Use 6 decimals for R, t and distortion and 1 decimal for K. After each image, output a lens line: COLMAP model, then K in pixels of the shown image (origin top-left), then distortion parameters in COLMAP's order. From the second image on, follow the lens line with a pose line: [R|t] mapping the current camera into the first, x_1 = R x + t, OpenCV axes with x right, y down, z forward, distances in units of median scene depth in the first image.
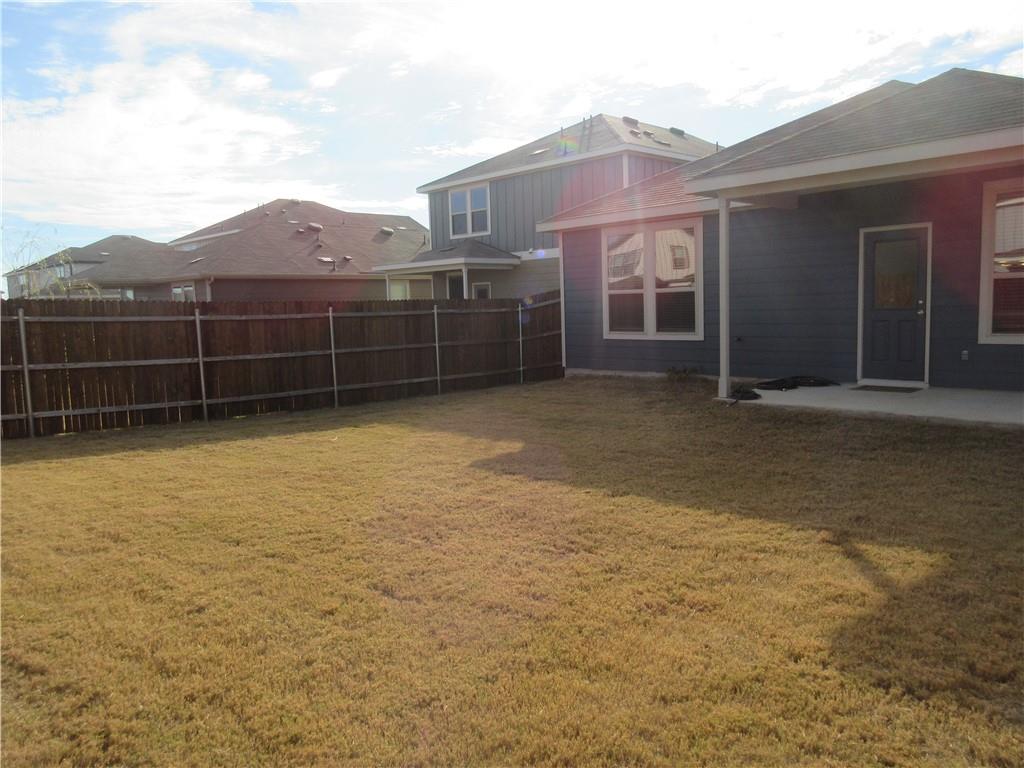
lens RADIAL K [[751.3, 0, 512.0], [0, 751.3, 384.0], [0, 0, 1]] dist [-0.027954, -0.004812]
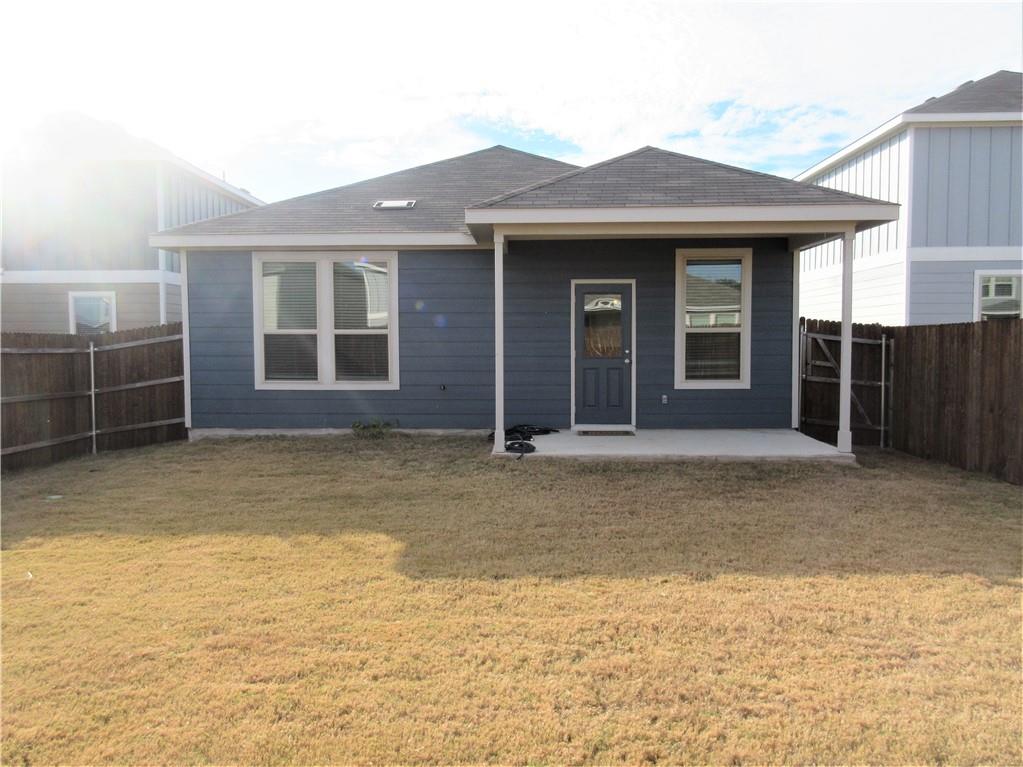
lens RADIAL K [[770.5, 0, 511.5], [0, 770.5, 383.5], [0, 0, 1]] dist [0.029315, -0.002533]
pose [[0.693017, -0.003943, 0.720910, -0.356367], [0.052689, 0.997588, -0.045195, -0.020306], [-0.718993, 0.069305, 0.691553, 0.327011]]
